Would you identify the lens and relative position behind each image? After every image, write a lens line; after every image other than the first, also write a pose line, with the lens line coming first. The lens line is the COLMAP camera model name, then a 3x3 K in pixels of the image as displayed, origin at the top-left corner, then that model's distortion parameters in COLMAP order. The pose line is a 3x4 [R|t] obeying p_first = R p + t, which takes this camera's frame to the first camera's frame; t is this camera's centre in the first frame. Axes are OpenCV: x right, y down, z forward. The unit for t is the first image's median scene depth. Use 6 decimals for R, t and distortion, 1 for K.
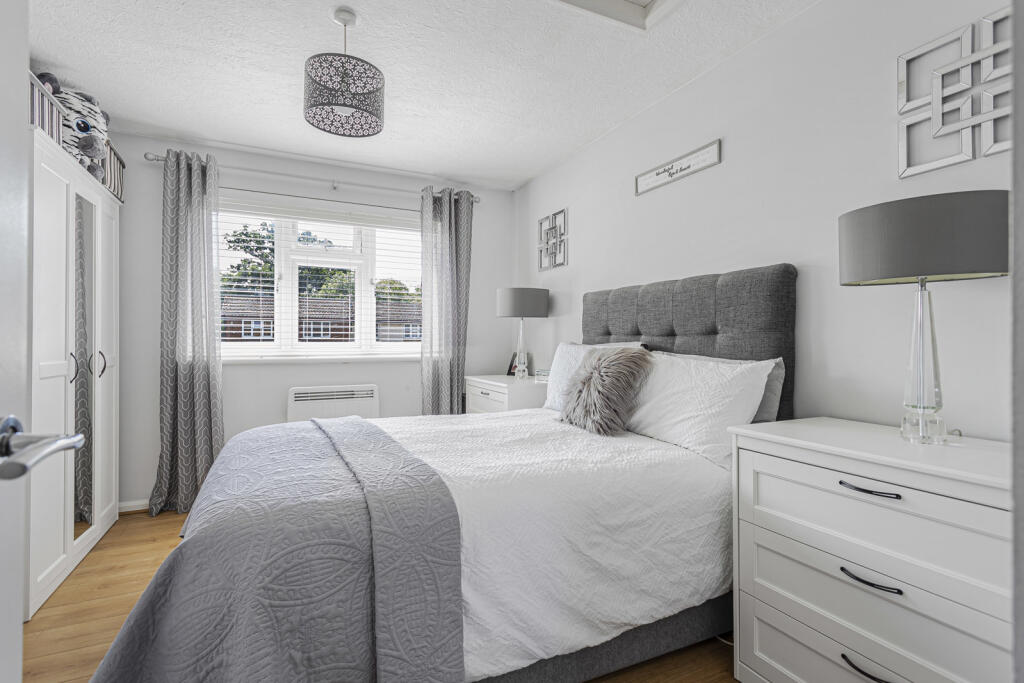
lens RADIAL K [[503.5, 0, 512.0], [0, 503.5, 341.5], [0, 0, 1]] dist [0.000040, 0.001179]
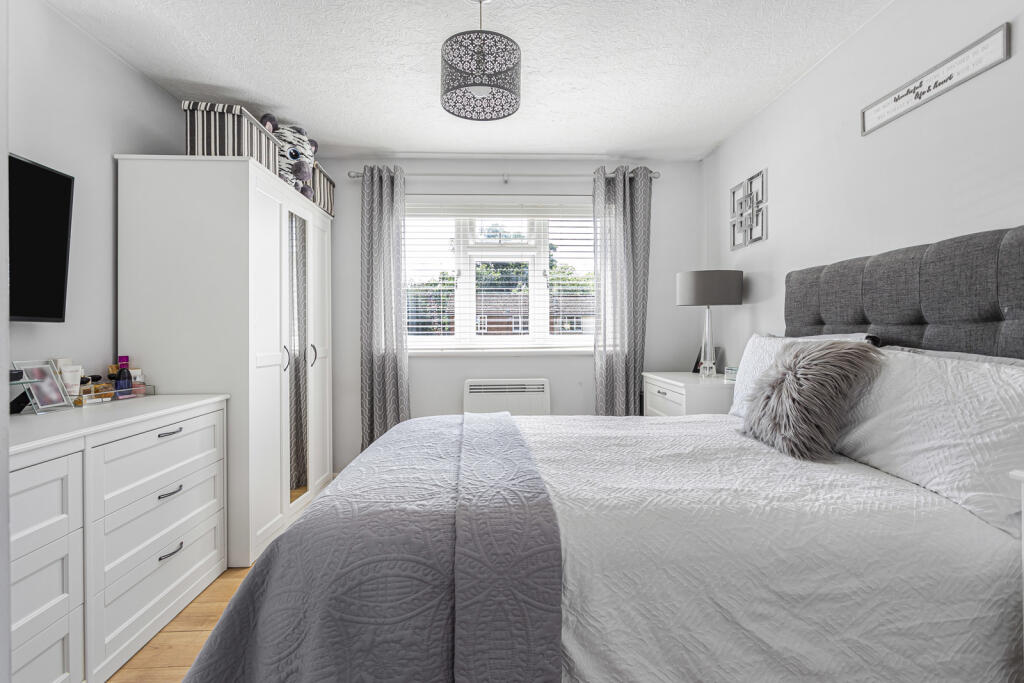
lens RADIAL K [[501.9, 0, 503.5], [0, 501.9, 336.9], [0, 0, 1]] dist [0.002668, 0.001086]
pose [[0.911576, -0.003992, -0.411113, 0.083558], [0.006121, 0.999974, 0.003862, 0.000055], [0.411087, -0.006037, 0.911576, 0.131490]]
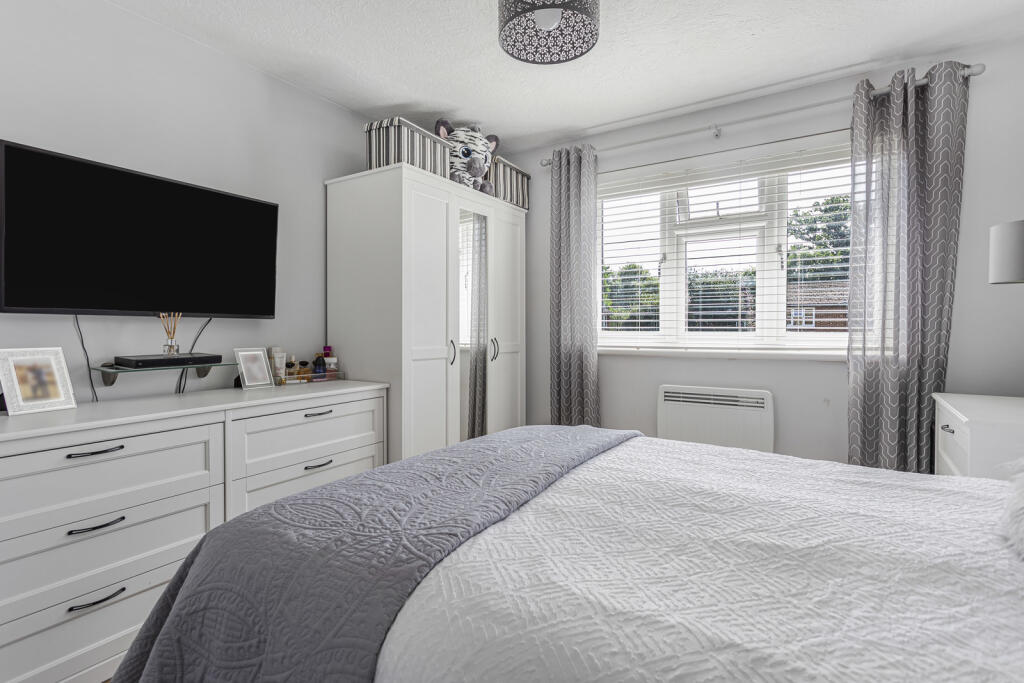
lens RADIAL K [[501.9, 0, 503.5], [0, 501.9, 336.9], [0, 0, 1]] dist [0.002668, 0.001086]
pose [[0.505064, 0.012543, -0.862990, 0.249902], [-0.001129, 0.999903, 0.013873, -0.002637], [0.863081, -0.006032, 0.505030, 0.491991]]
